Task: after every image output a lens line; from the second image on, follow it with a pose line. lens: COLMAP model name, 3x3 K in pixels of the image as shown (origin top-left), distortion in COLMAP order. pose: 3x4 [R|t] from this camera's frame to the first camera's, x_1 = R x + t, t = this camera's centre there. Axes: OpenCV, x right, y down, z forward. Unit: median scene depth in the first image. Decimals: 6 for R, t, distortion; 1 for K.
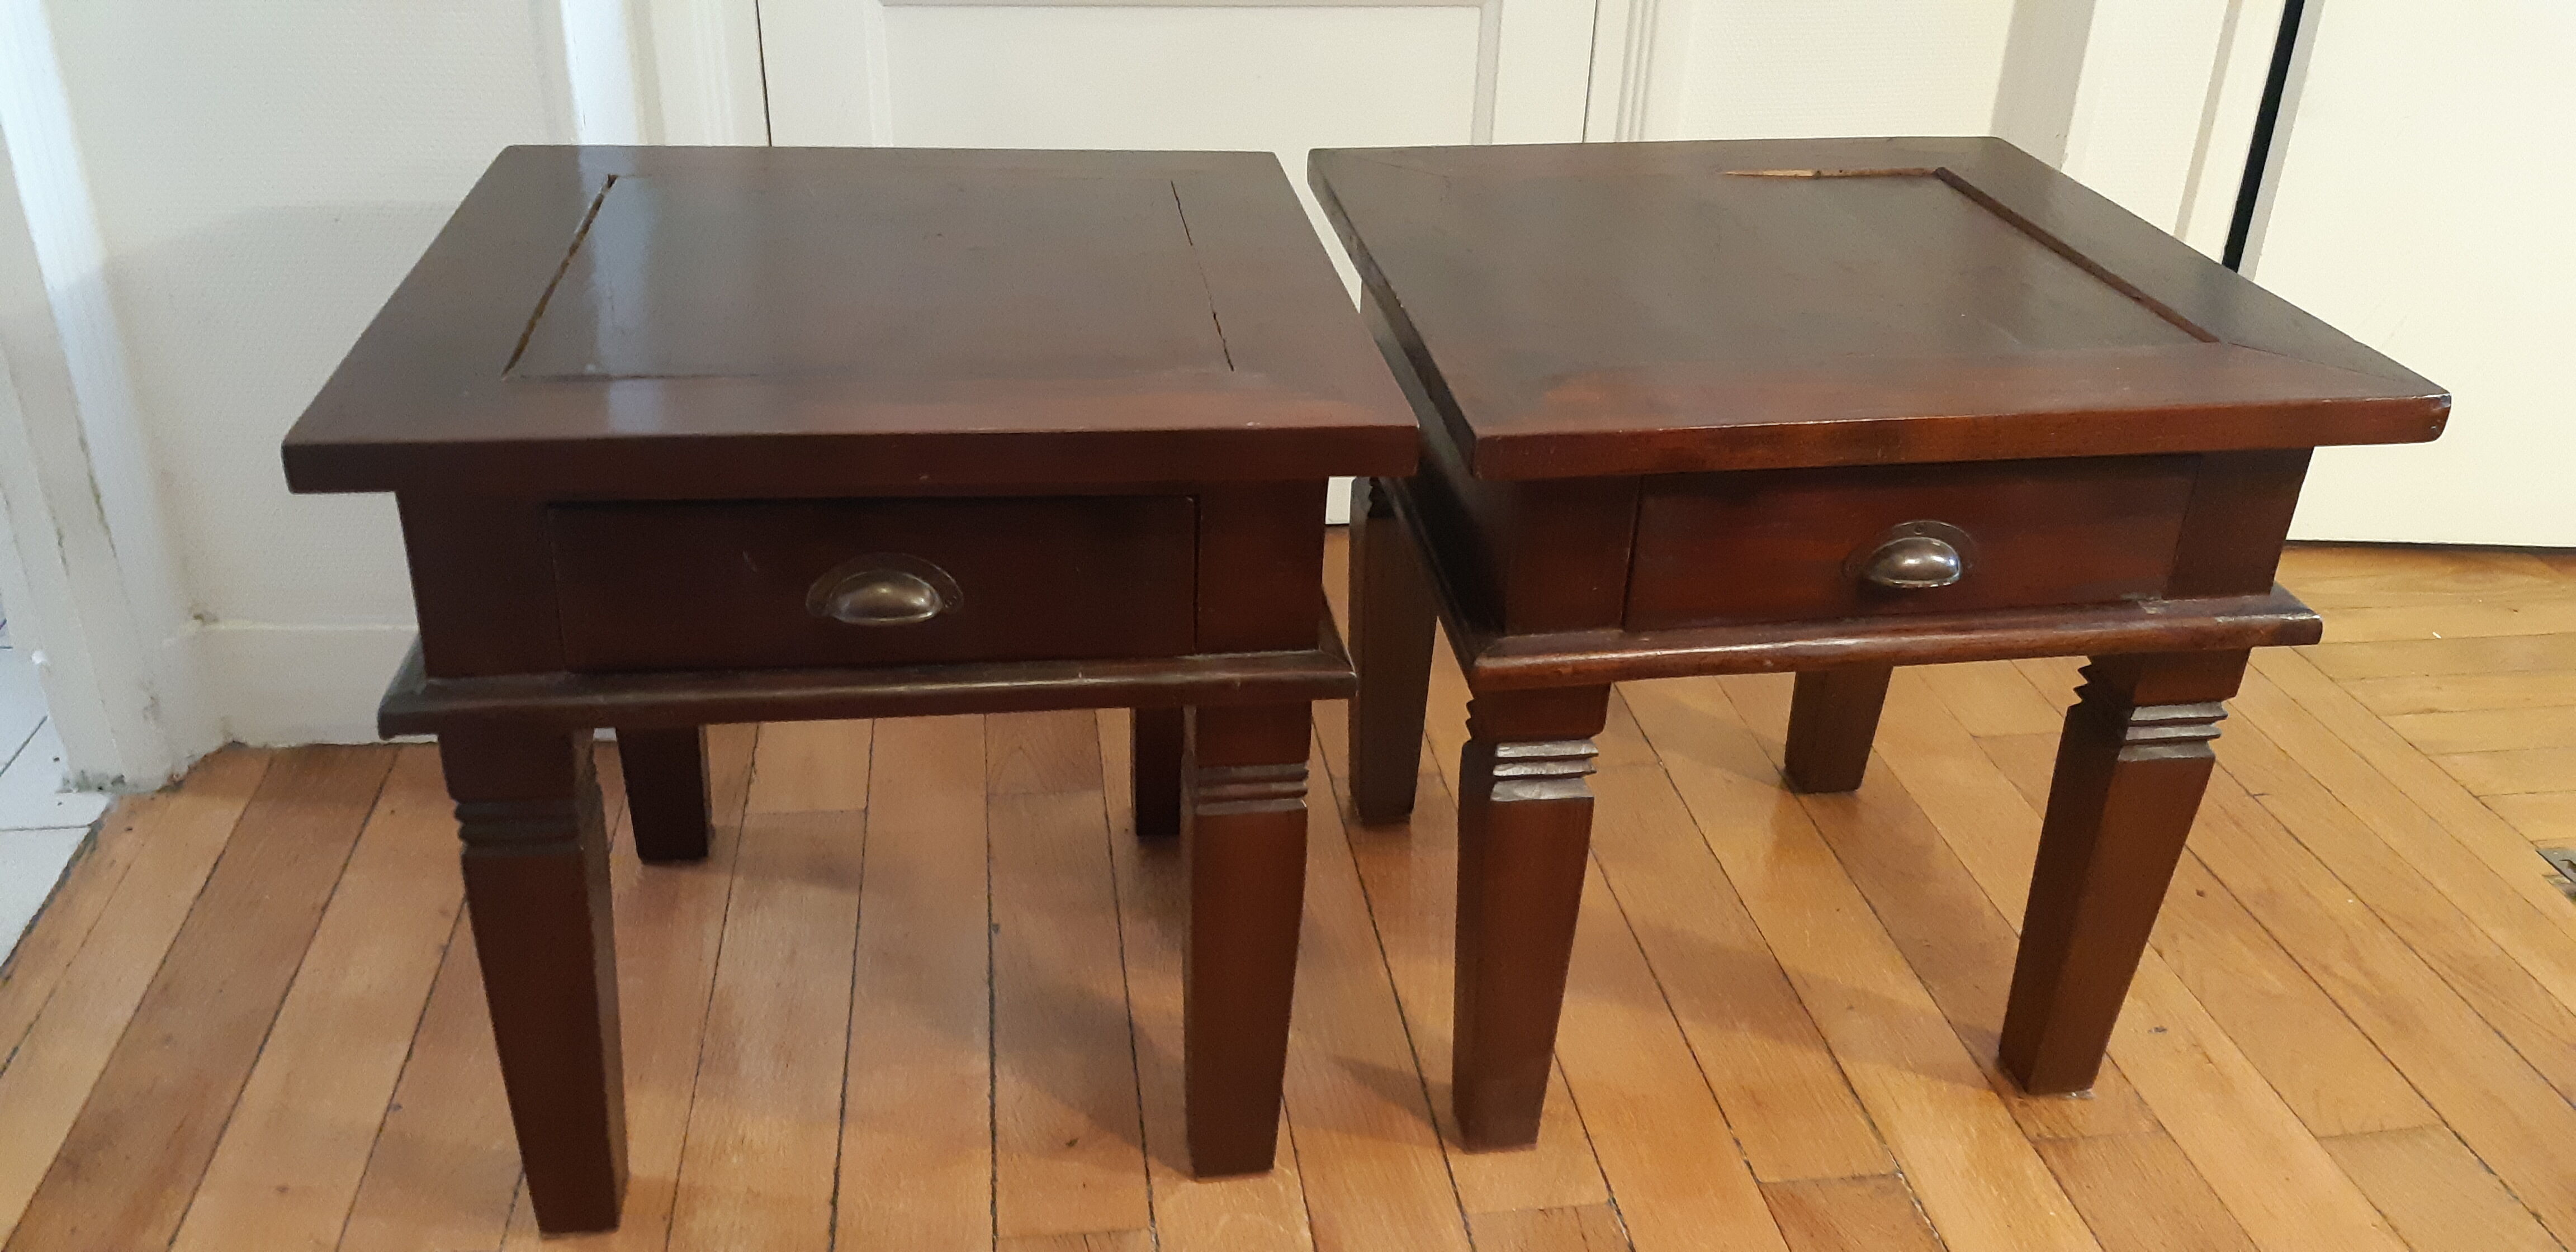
lens RADIAL K [[2028.4, 0, 1299.0], [0, 2028.4, 610.9], [0, 0, 1]] dist [0.094383, -0.182871]
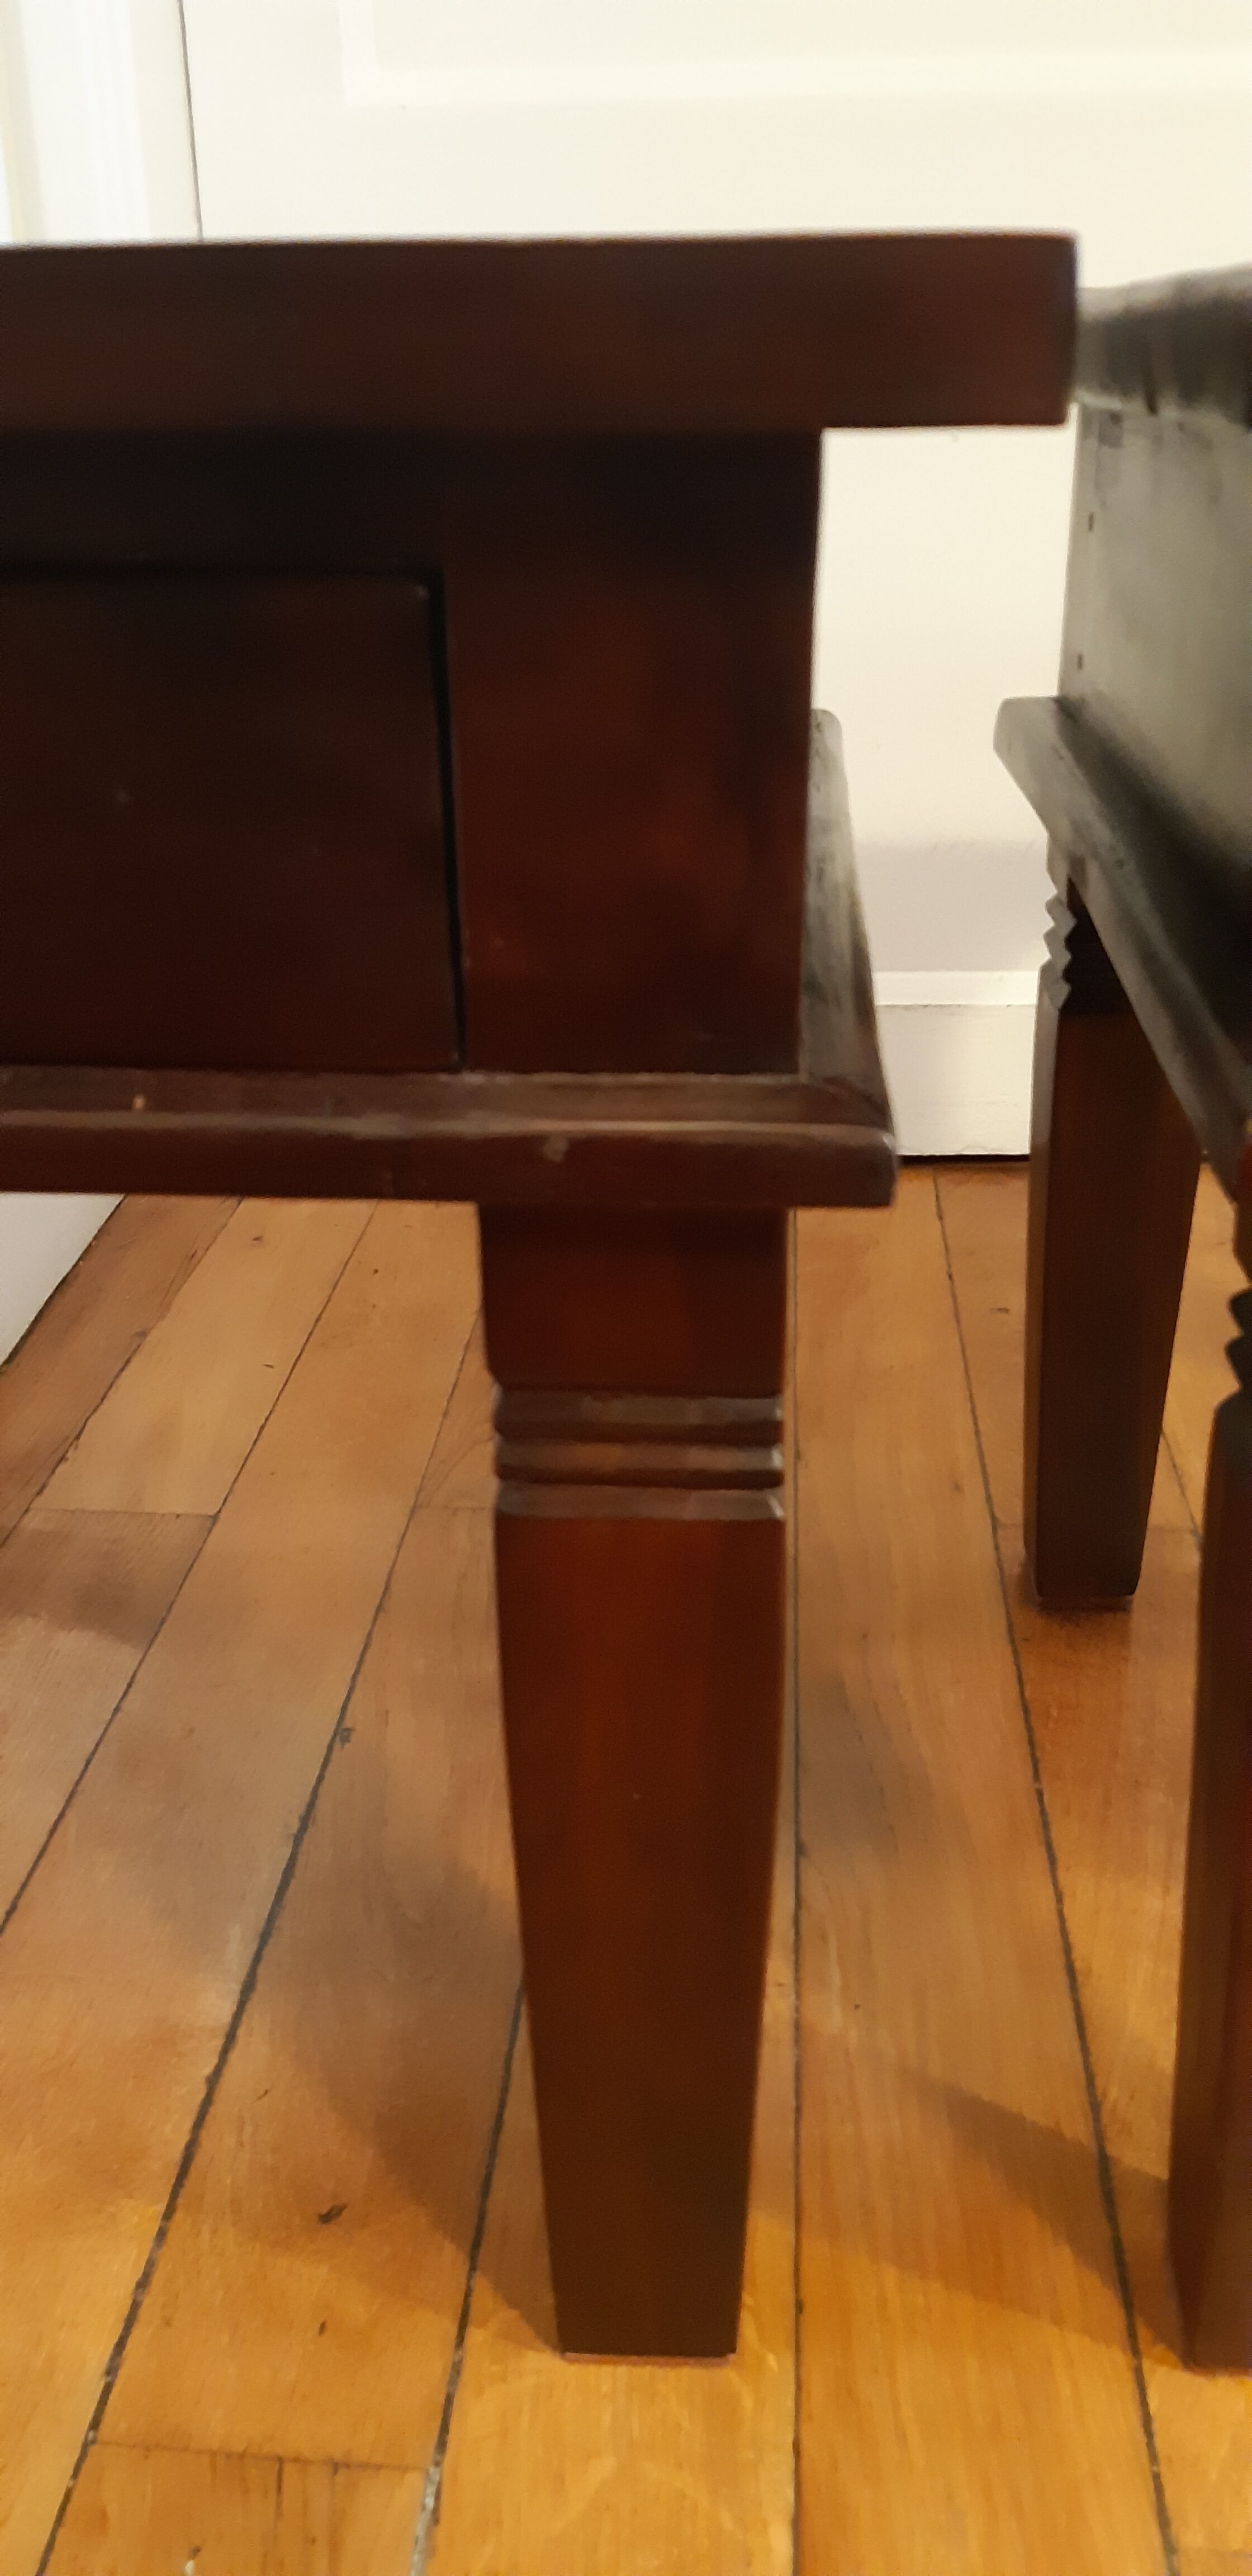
lens RADIAL K [[2028.4, 0, 626.0], [0, 2028.4, 1288.0], [0, 0, 1]] dist [0.094383, -0.182871]
pose [[0.973345, 0.043633, -0.225159, 0.054101], [-0.055489, 0.997371, -0.046597, 0.064602], [0.222534, 0.057849, 0.973207, 0.541972]]
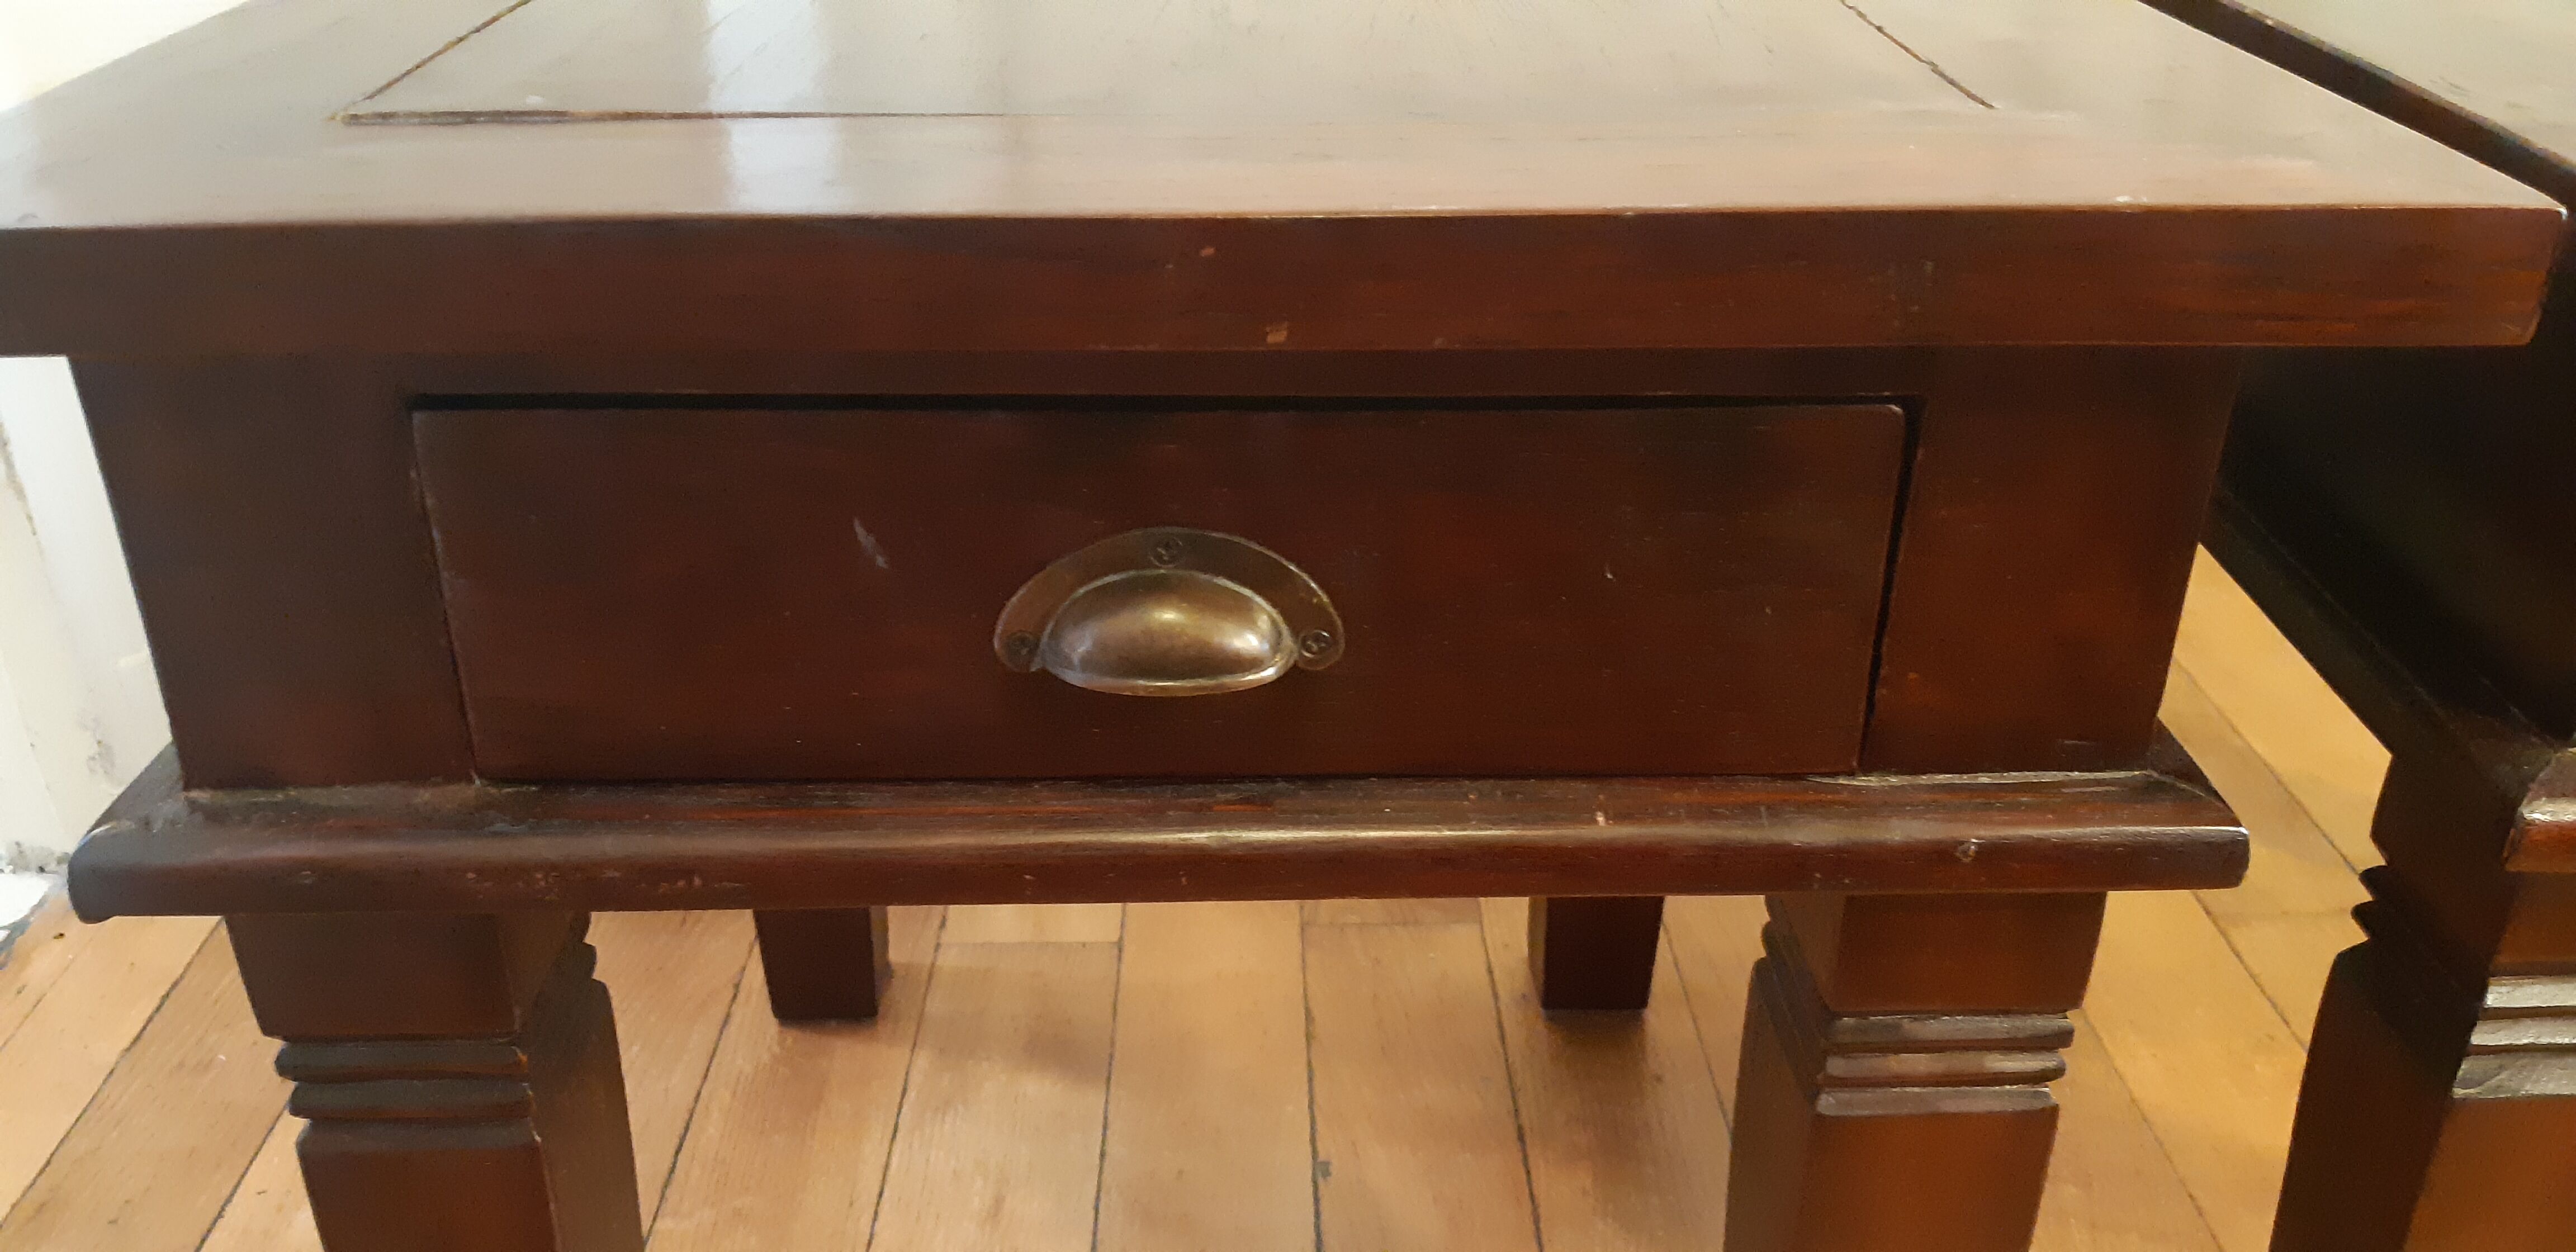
lens RADIAL K [[2028.4, 0, 1299.0], [0, 2028.4, 610.9], [0, 0, 1]] dist [0.094383, -0.182871]
pose [[0.991988, 0.020498, -0.124656, -0.097799], [-0.021462, 0.999749, -0.006391, -0.007064], [0.124493, 0.009016, 0.992179, 0.459586]]
